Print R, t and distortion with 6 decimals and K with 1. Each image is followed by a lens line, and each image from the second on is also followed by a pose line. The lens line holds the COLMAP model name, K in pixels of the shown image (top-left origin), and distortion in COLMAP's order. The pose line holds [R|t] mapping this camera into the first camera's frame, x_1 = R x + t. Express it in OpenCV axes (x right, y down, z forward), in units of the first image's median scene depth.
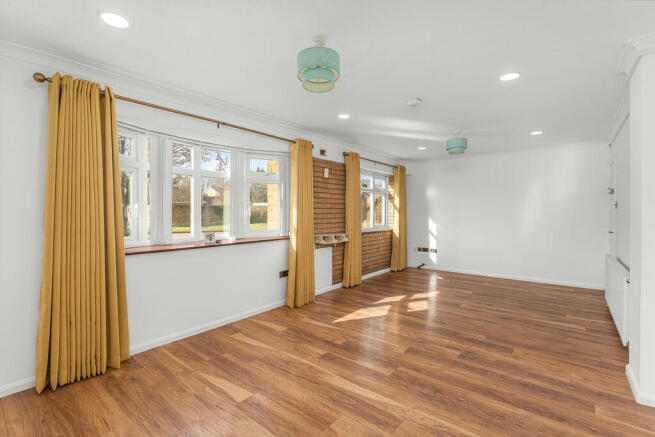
lens RADIAL K [[304.9, 0, 327.5], [0, 304.9, 218.5], [0, 0, 1]] dist [-0.002823, -0.000937]
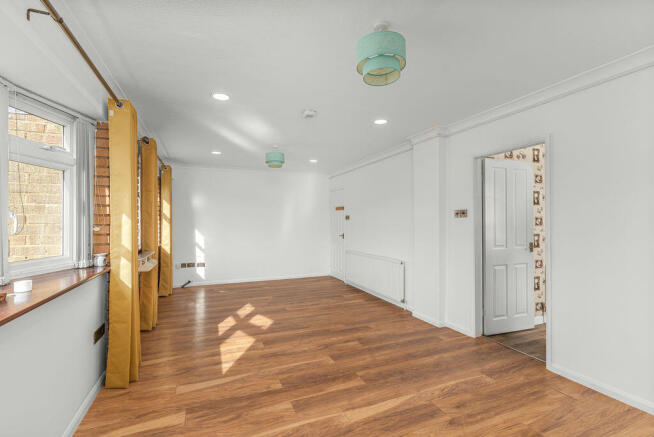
lens RADIAL K [[304.4, 0, 327.0], [0, 304.4, 218.5], [0, 0, 1]] dist [-0.002823, -0.000937]
pose [[0.459424, 0.009867, 0.888162, -0.509977], [0.023056, 0.999469, -0.023031, -0.005766], [-0.887918, 0.031059, 0.458953, 0.429460]]
